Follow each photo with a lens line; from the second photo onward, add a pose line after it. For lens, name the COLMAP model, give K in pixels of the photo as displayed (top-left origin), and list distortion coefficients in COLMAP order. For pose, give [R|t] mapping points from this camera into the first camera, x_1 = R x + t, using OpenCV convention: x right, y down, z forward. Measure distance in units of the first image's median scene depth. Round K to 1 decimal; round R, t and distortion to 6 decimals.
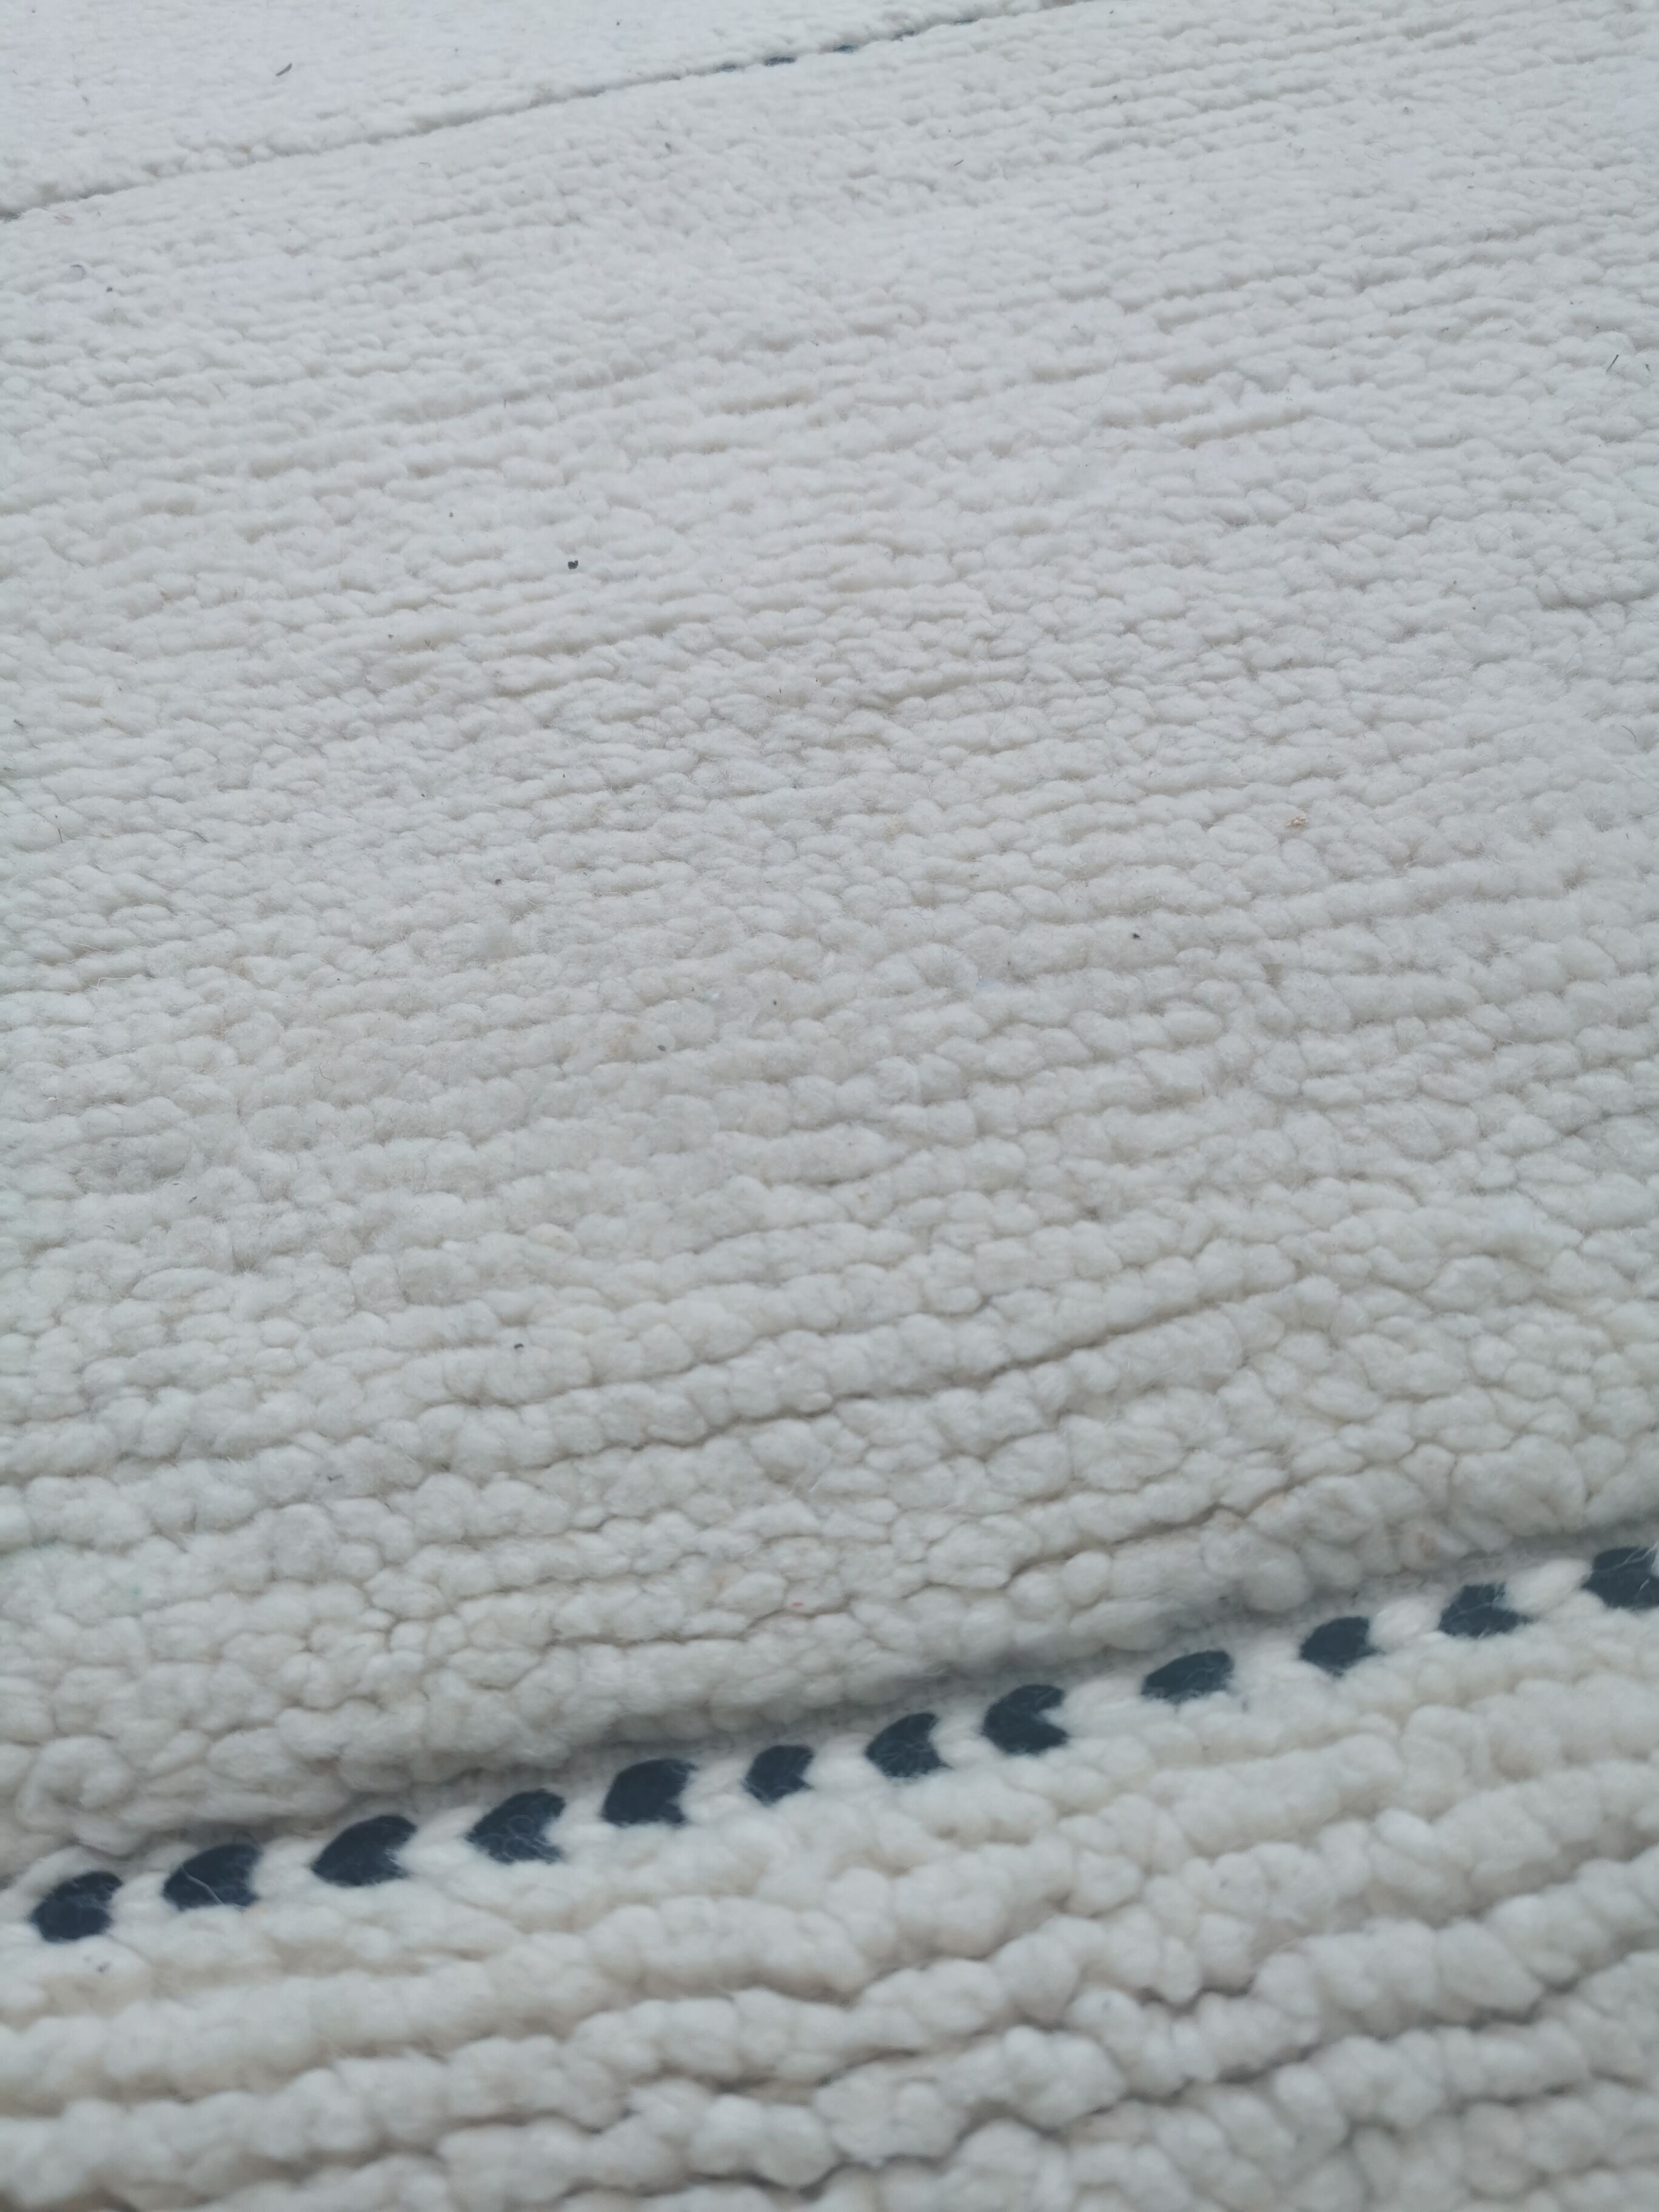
lens RADIAL K [[1758.3, 0, 829.5], [0, 1758.3, 1106.0], [0, 0, 1]] dist [-0.000903, -0.013815]
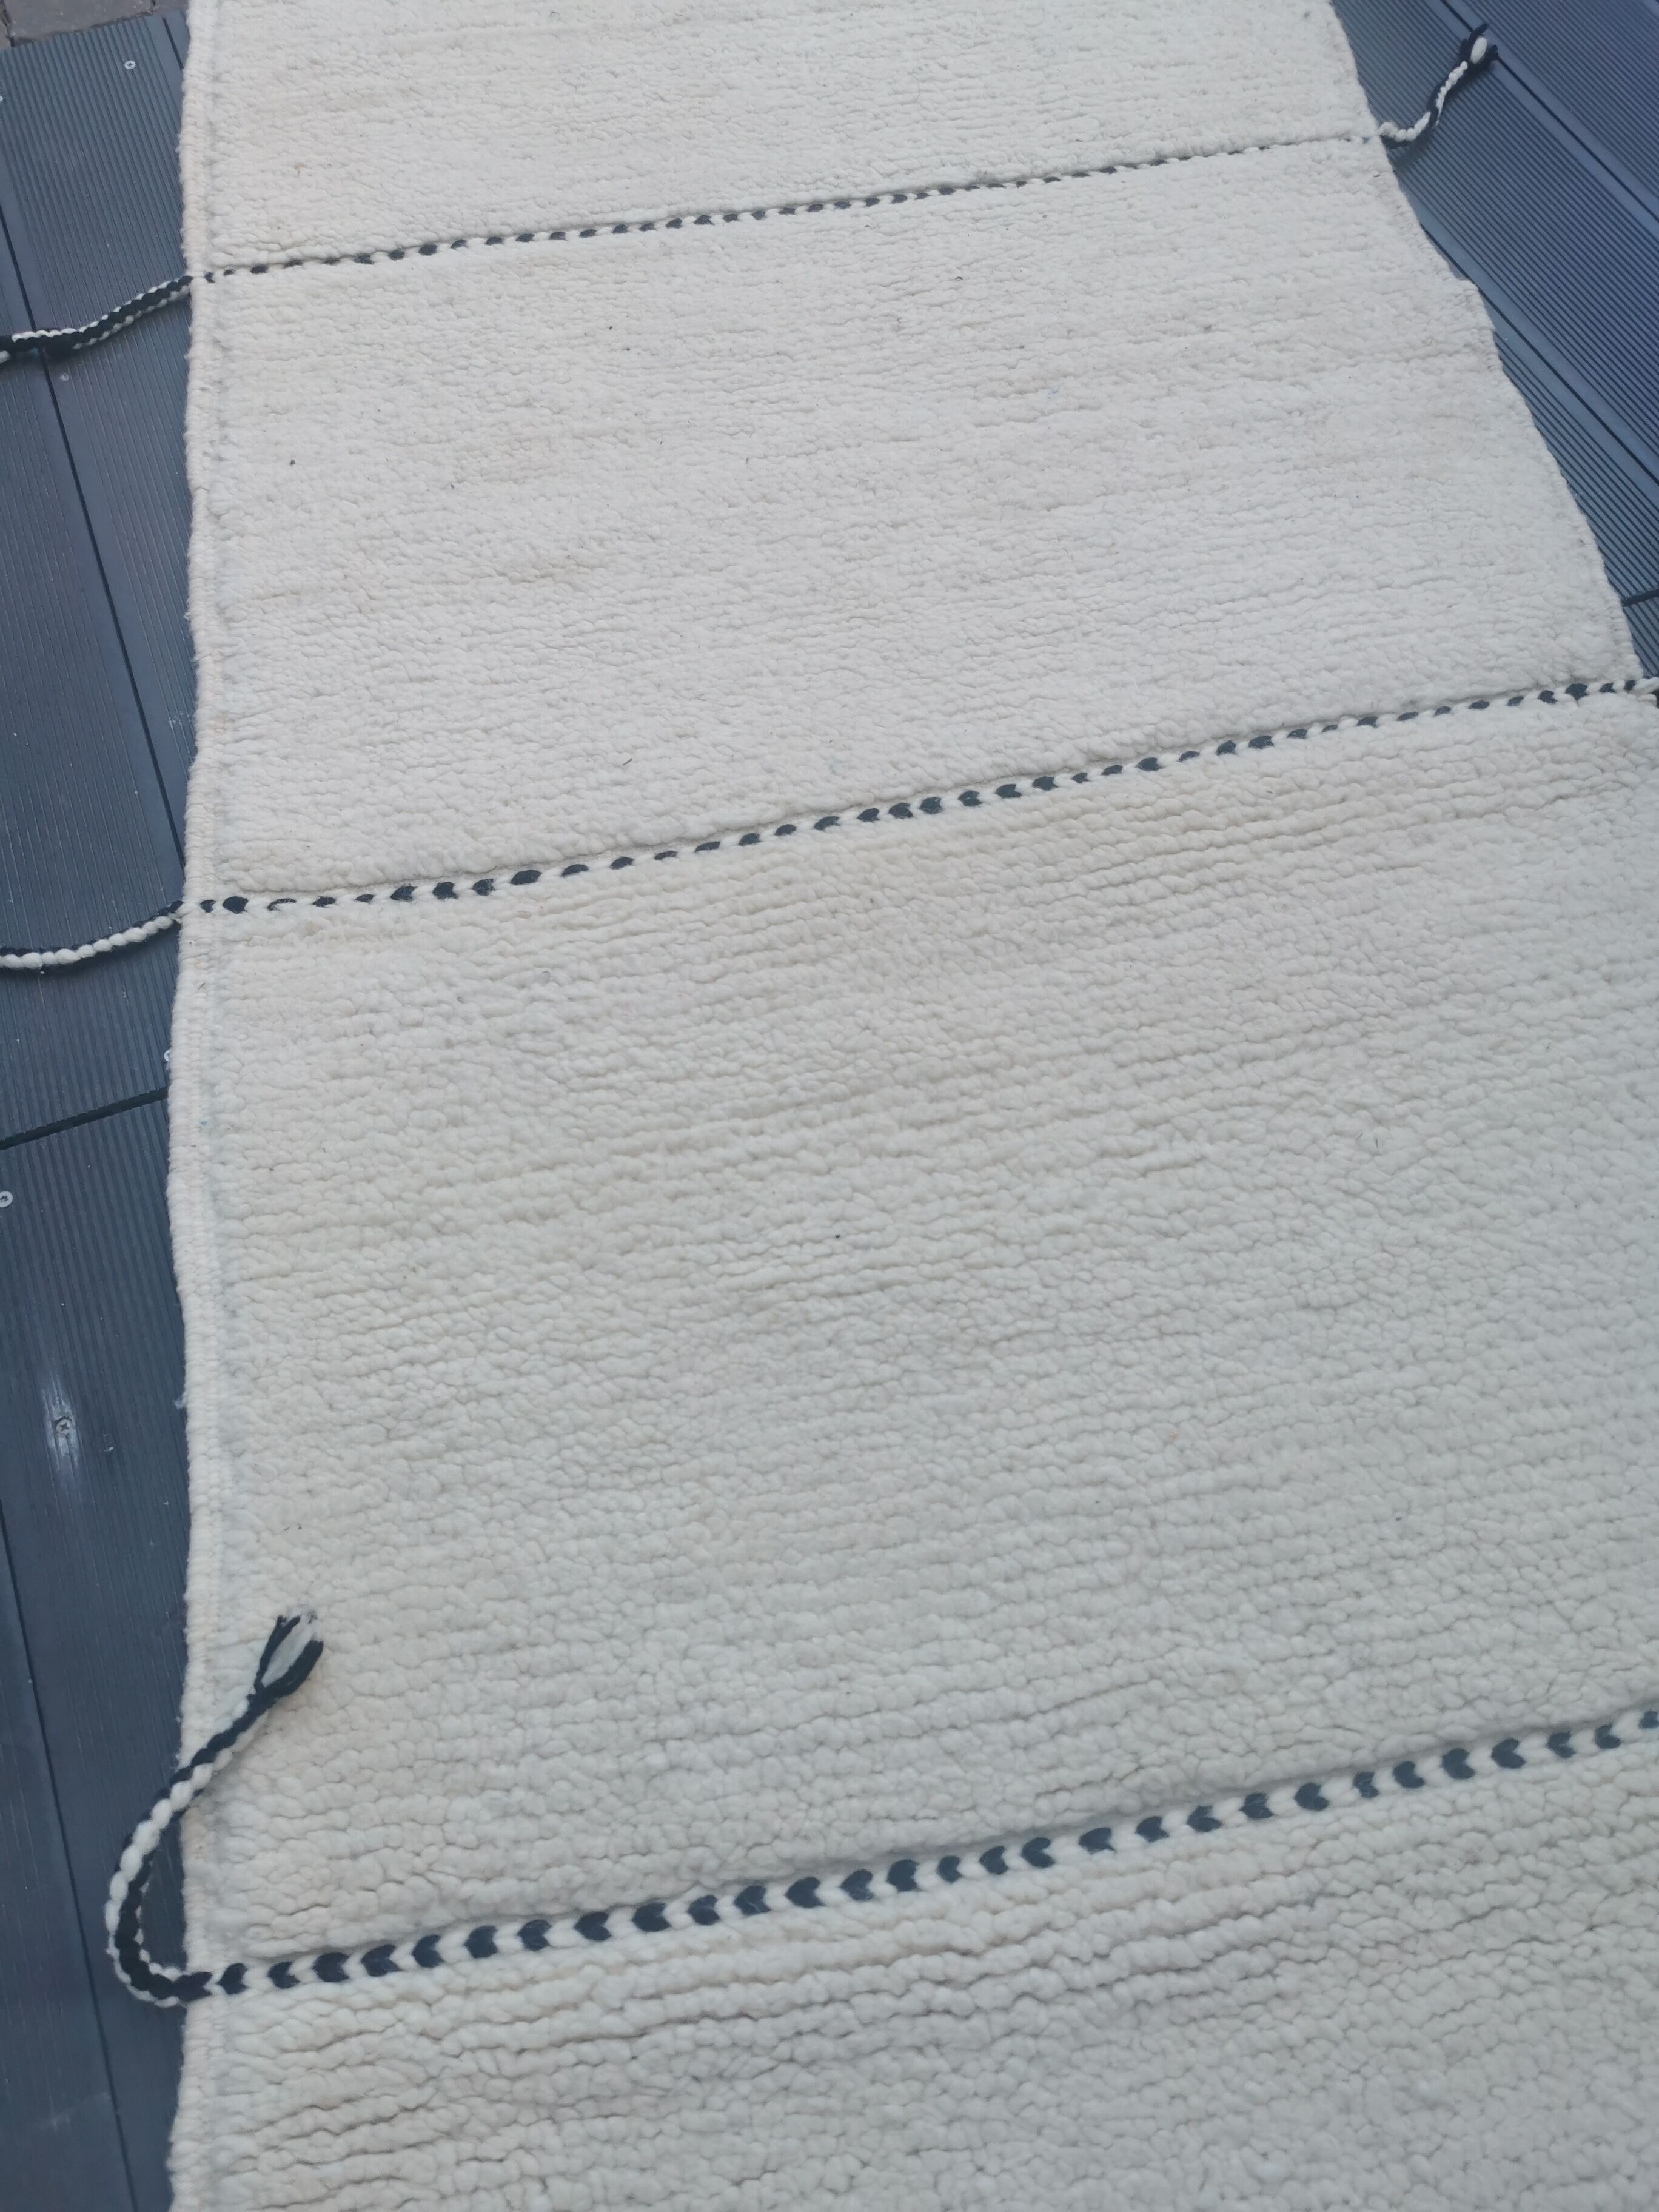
lens RADIAL K [[1700.8, 0, 829.5], [0, 1700.8, 1106.0], [0, 0, 1]] dist [0.011136, 0.000556]
pose [[0.997668, 0.050247, 0.046195, -0.317138], [-0.057869, 0.981571, 0.182127, -1.016354], [-0.036193, -0.184376, 0.982189, -1.131978]]
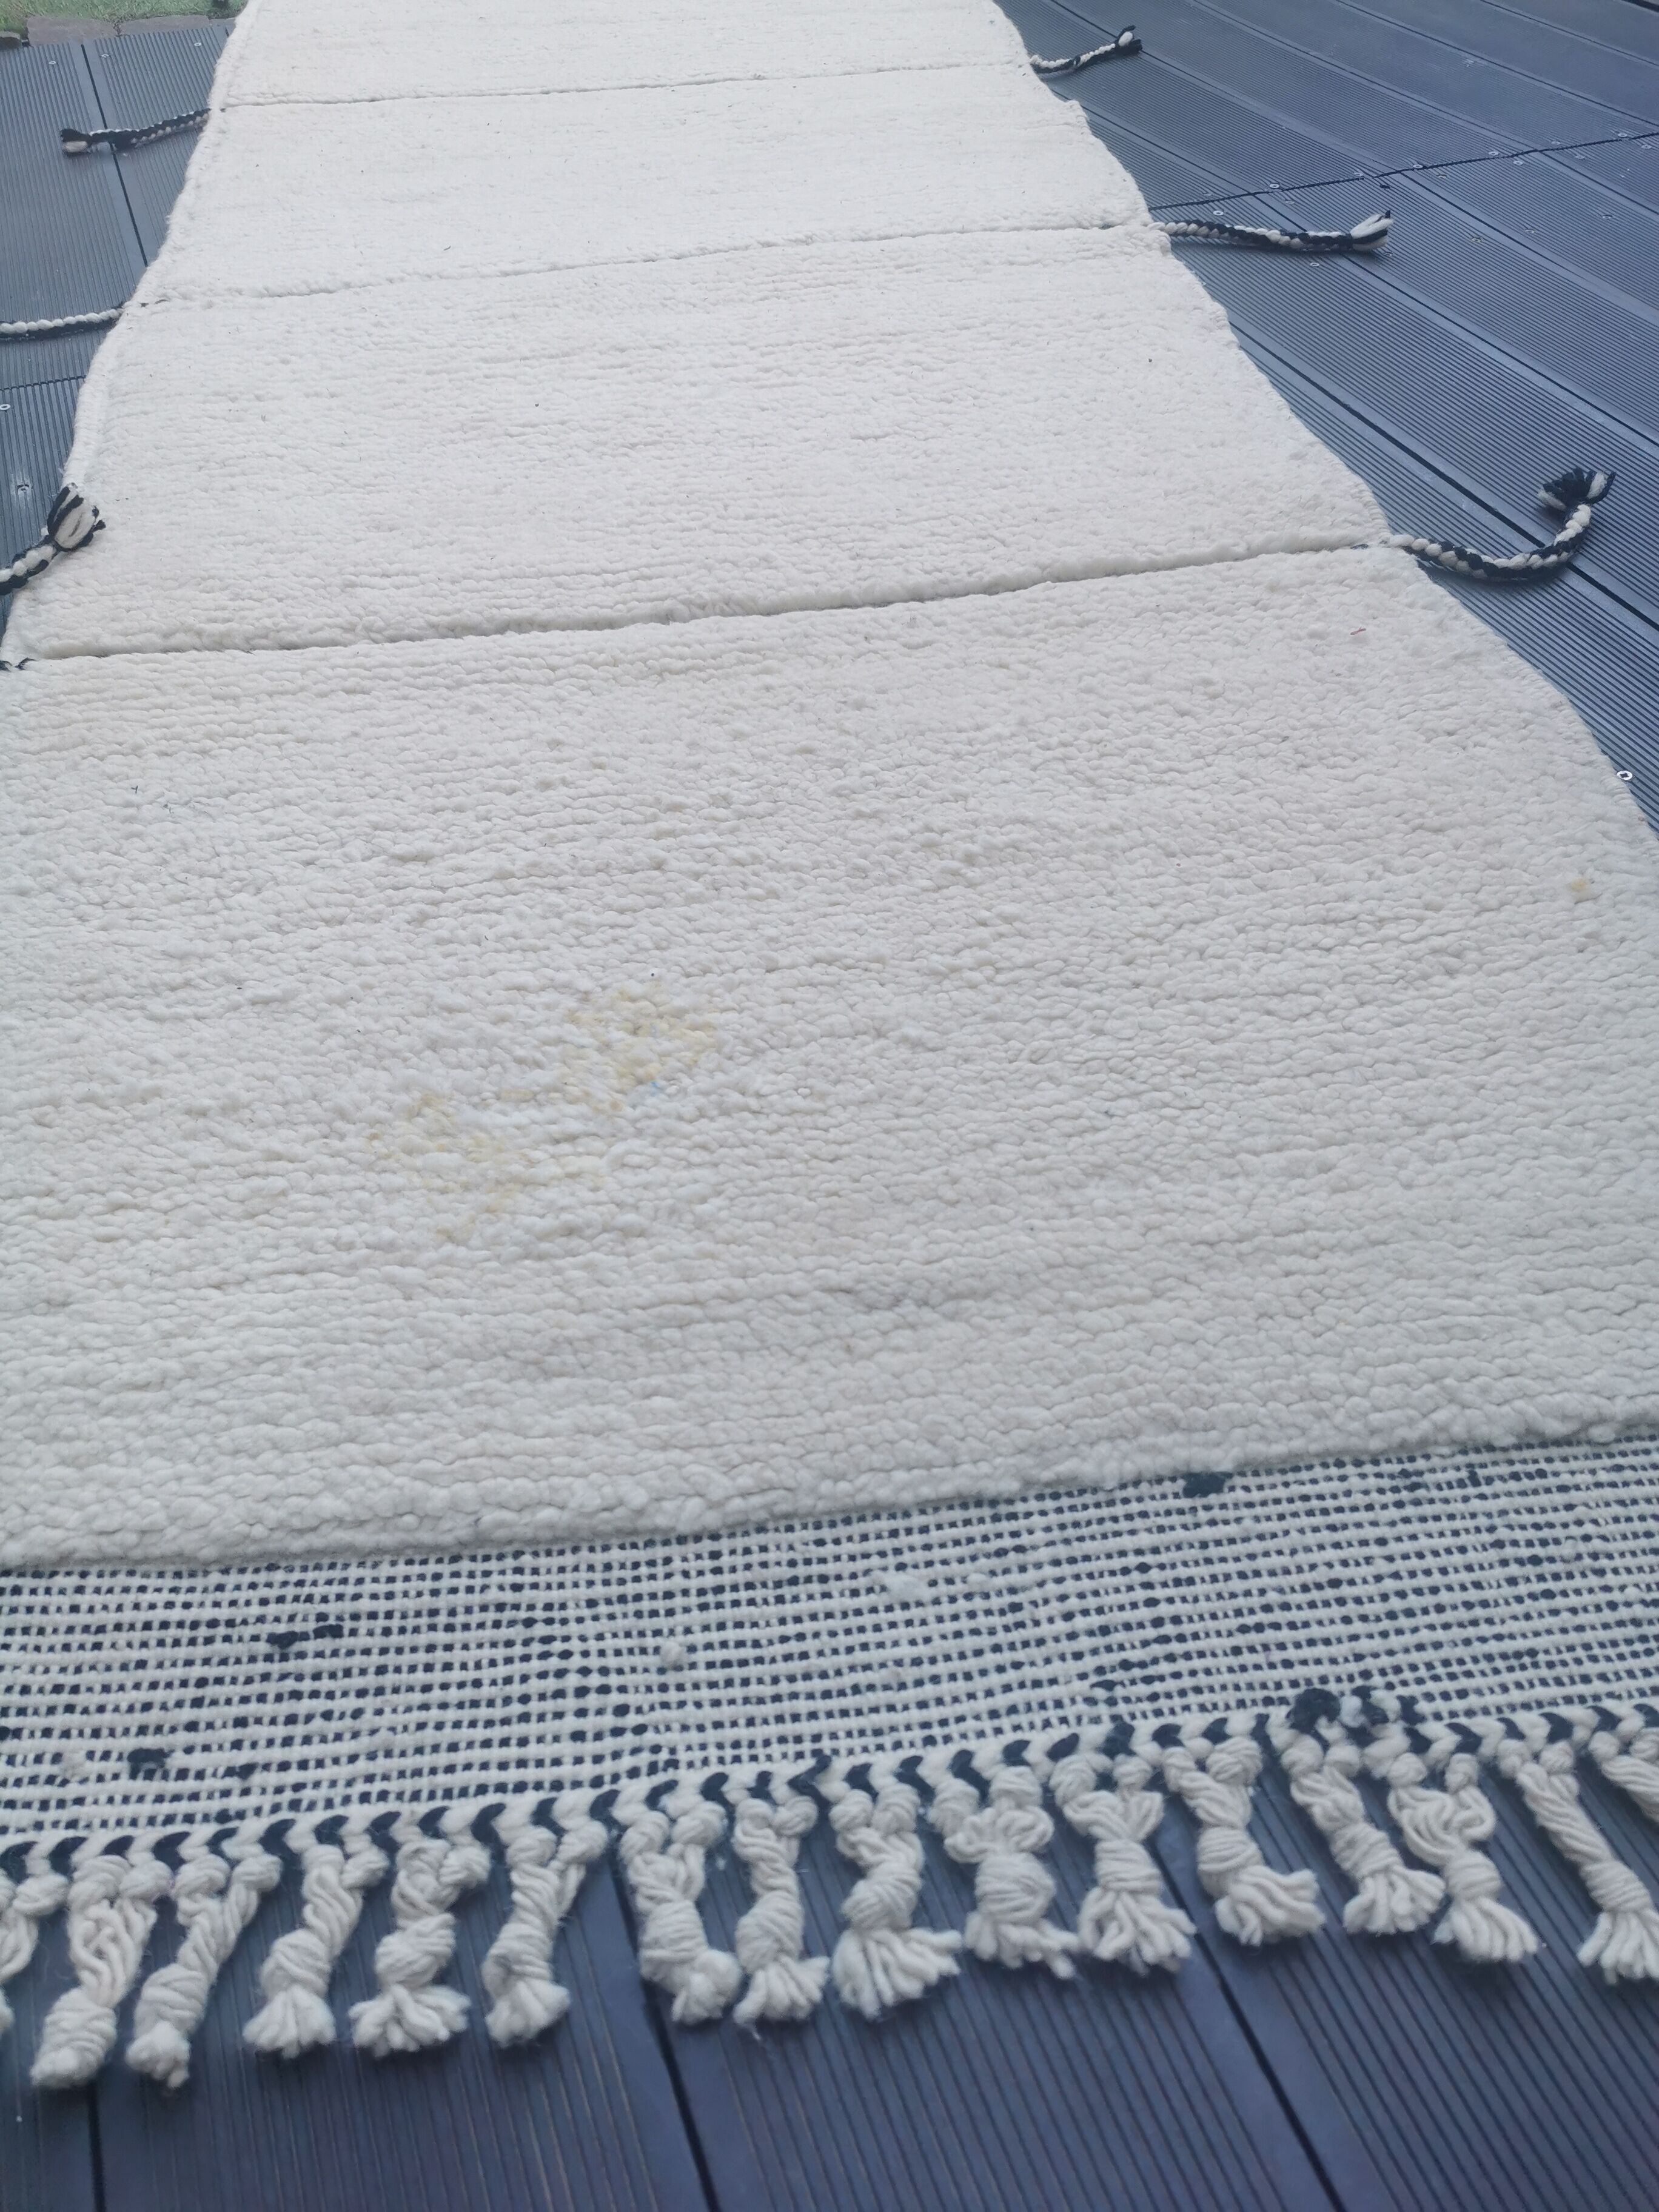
lens RADIAL K [[1685.8, 0, 878.0], [0, 1685.8, 1105.3], [0, 0, 1]] dist [0.038833, -0.091648]
pose [[0.996891, 0.075516, 0.022507, 0.552043], [-0.072454, 0.990726, -0.114944, 1.400598], [-0.030979, 0.112956, 0.993117, -2.086781]]
